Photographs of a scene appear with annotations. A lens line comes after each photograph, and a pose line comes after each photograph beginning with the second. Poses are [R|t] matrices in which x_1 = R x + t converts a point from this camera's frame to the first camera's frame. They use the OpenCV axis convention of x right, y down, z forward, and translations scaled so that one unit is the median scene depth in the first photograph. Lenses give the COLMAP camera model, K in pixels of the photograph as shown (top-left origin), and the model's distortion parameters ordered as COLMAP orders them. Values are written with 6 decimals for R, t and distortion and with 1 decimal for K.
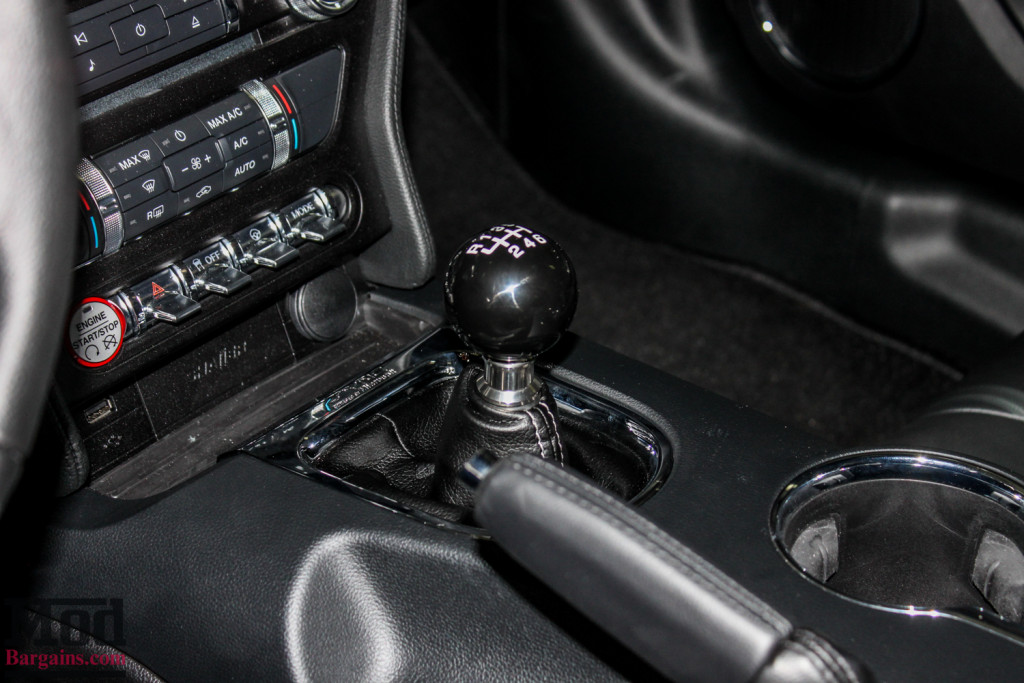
lens RADIAL K [[2061.7, 0, 512.4], [0, 2061.7, 342.0], [0, 0, 1]] dist [0.064199, 0.000000]
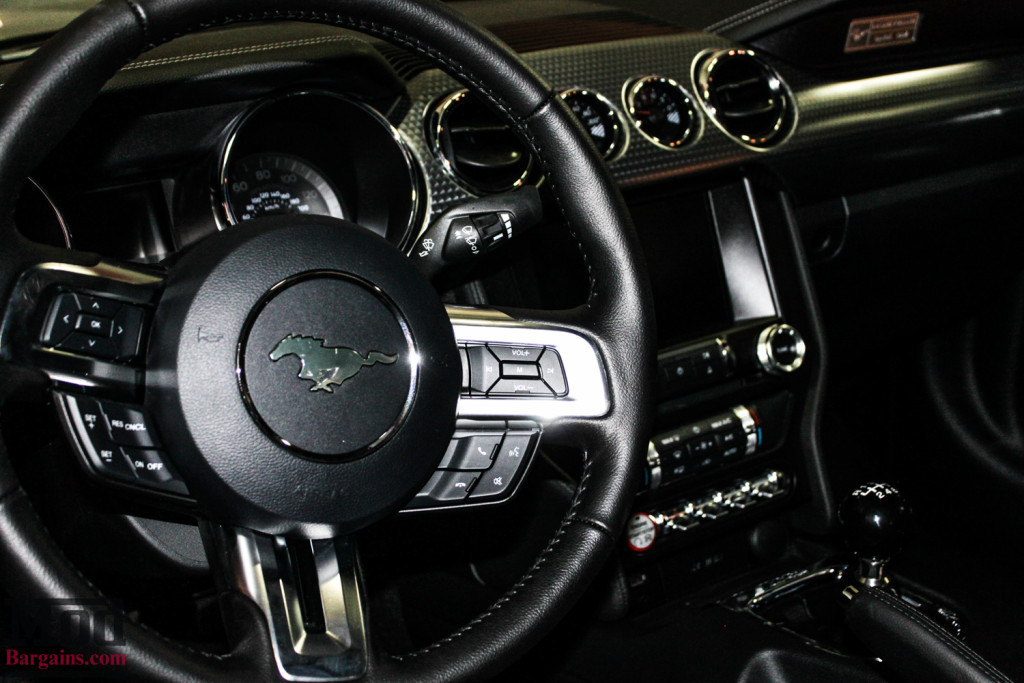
lens RADIAL K [[1420.3, 0, 511.4], [0, 1420.3, 341.6], [0, 0, 1]] dist [-0.001418, 0.000000]
pose [[0.959962, 0.052950, -0.275080, 0.022906], [-0.113133, 0.971611, -0.207781, 0.103086], [0.256268, 0.230582, 0.938700, -0.234176]]
